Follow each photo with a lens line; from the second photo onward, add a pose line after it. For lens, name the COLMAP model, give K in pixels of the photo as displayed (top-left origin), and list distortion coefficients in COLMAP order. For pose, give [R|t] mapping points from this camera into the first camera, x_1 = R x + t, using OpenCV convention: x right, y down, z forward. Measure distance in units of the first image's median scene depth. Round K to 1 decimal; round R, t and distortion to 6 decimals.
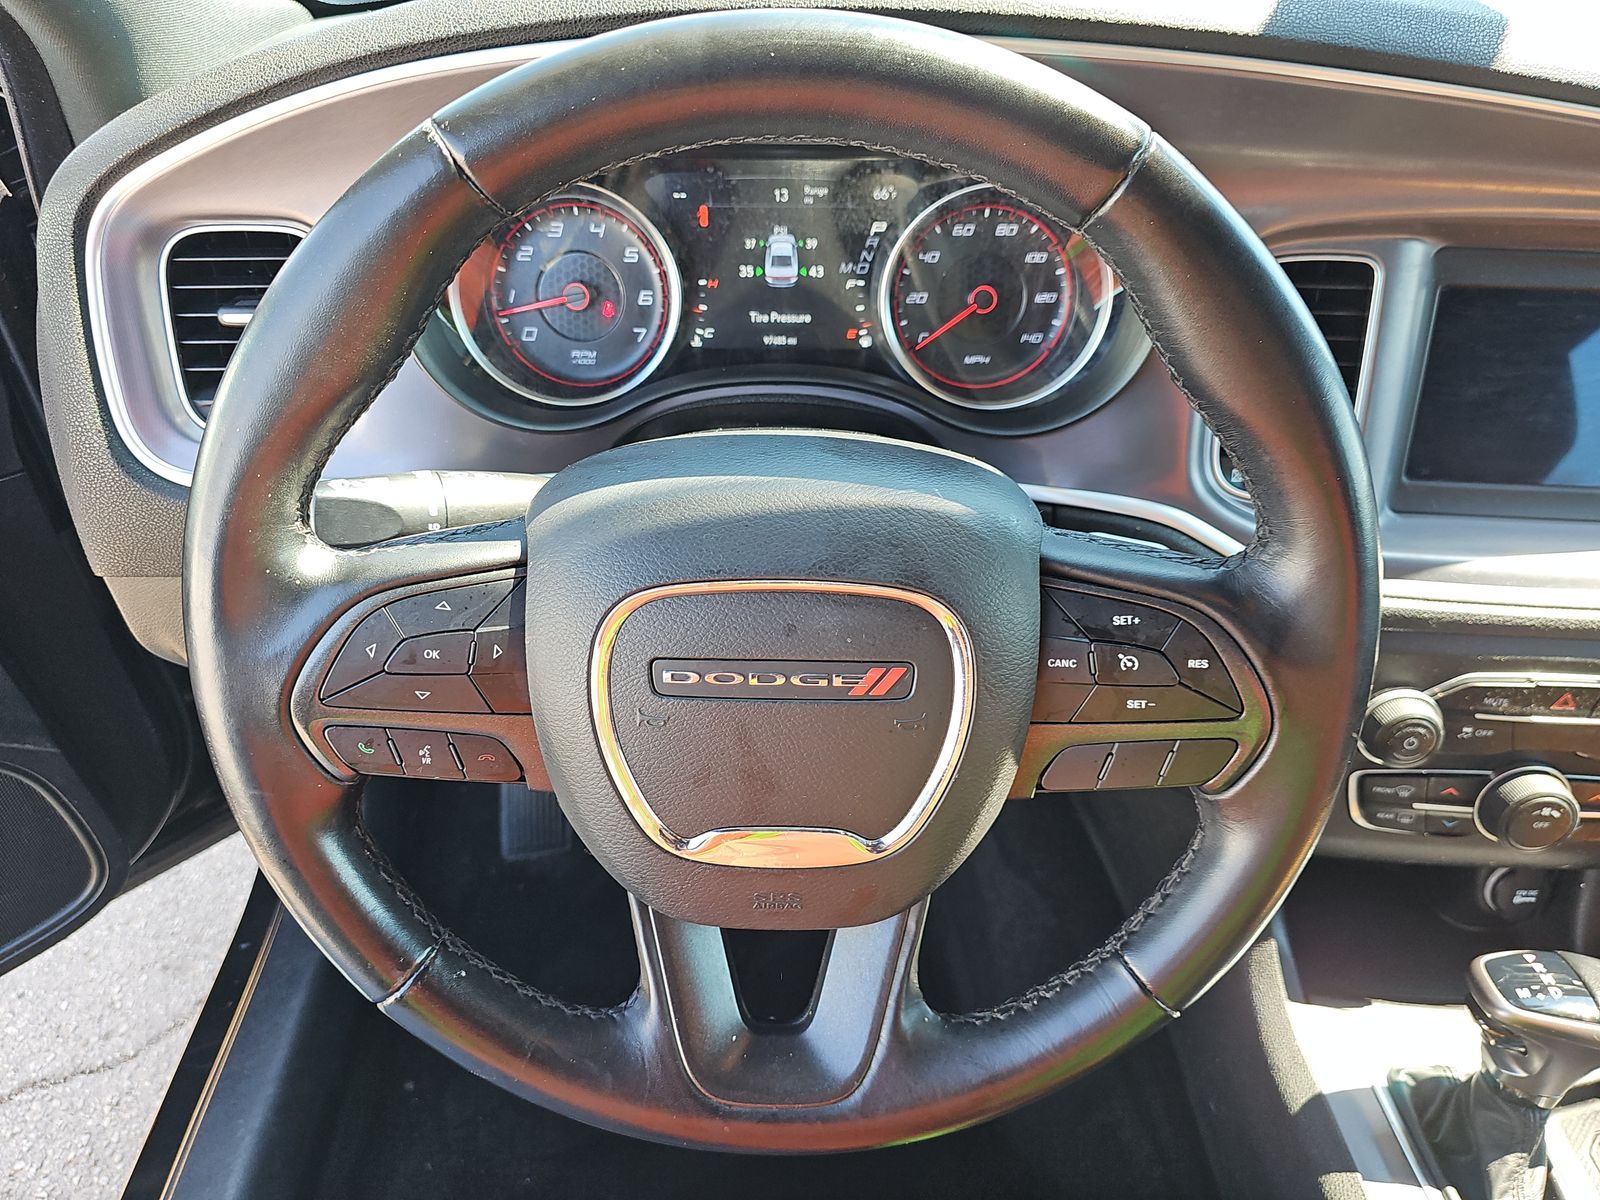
lens RADIAL K [[1050.0, 0, 800.3], [0, 1050.0, 603.1], [0, 0, 1]] dist [0.011939, -0.003379]
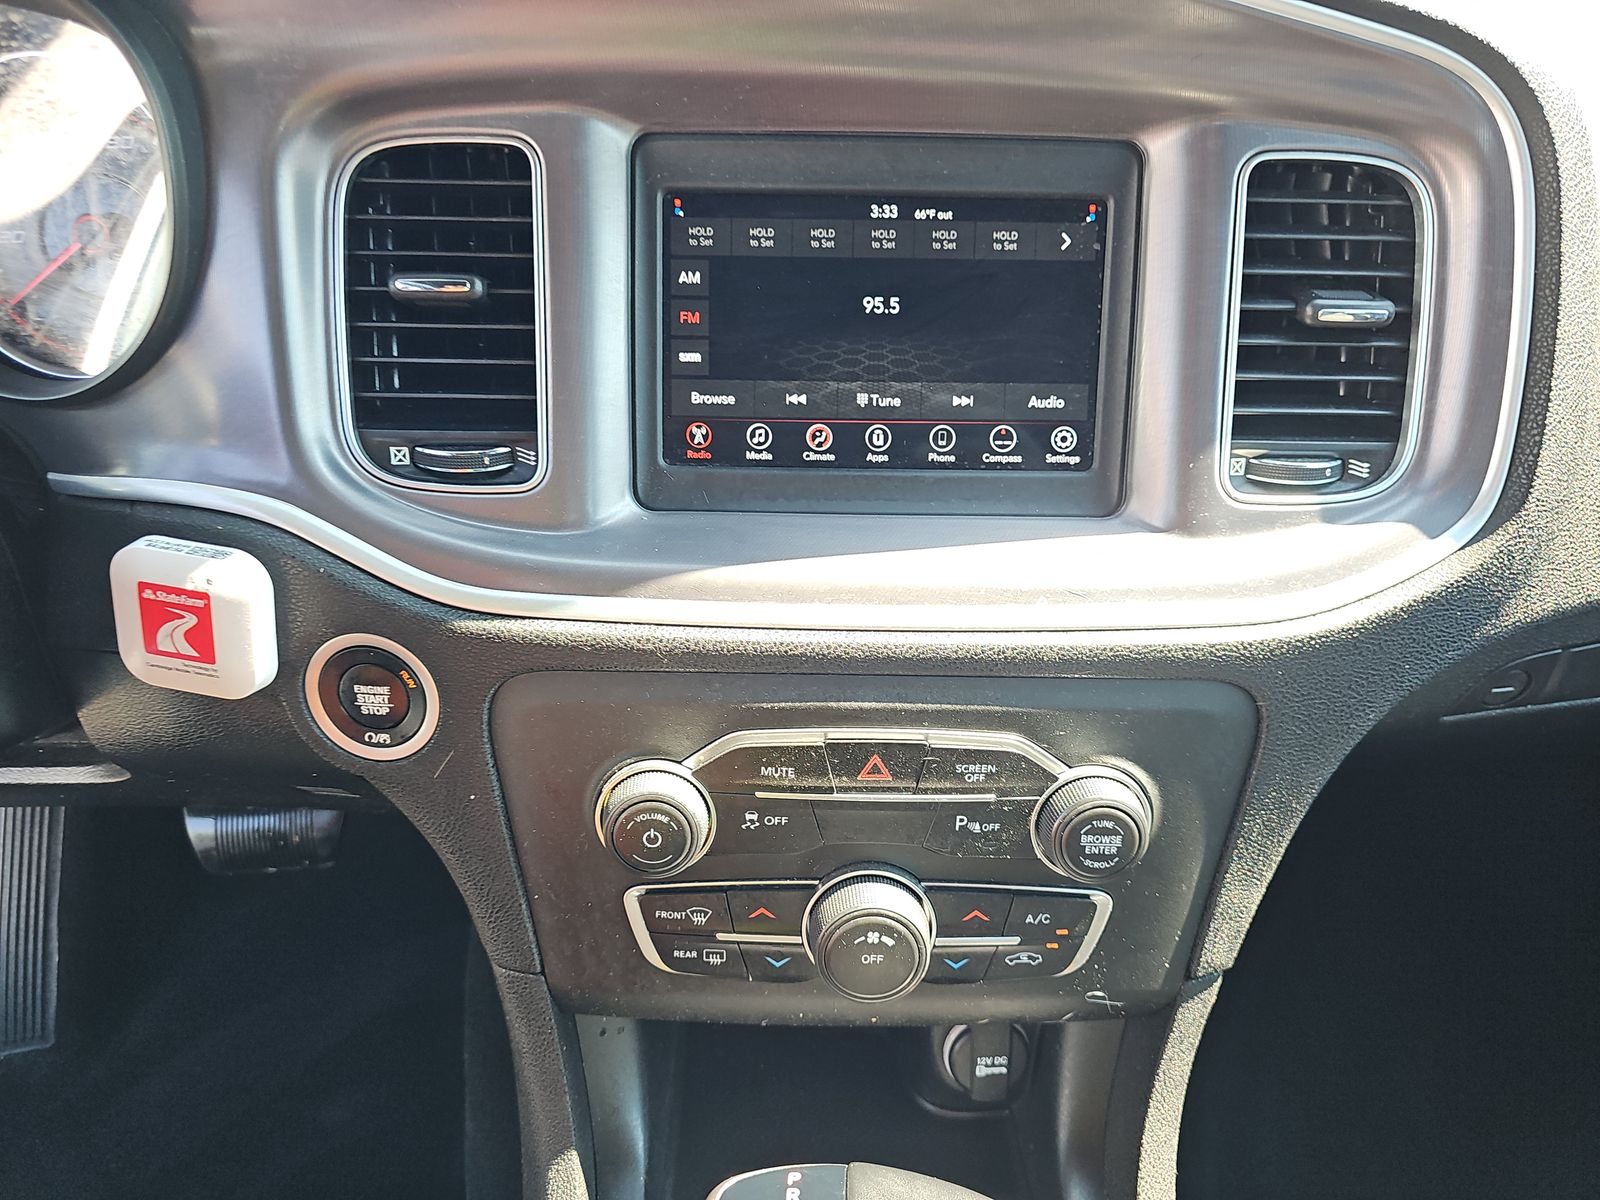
lens RADIAL K [[1050.0, 0, 799.2], [0, 1050.0, 596.6], [0, 0, 1]] dist [0.011939, -0.003379]
pose [[0.998126, -0.017101, 0.058749, 0.621178], [0.025870, 0.988057, -0.151904, 0.083191], [-0.055449, 0.153140, 0.986648, 0.308996]]
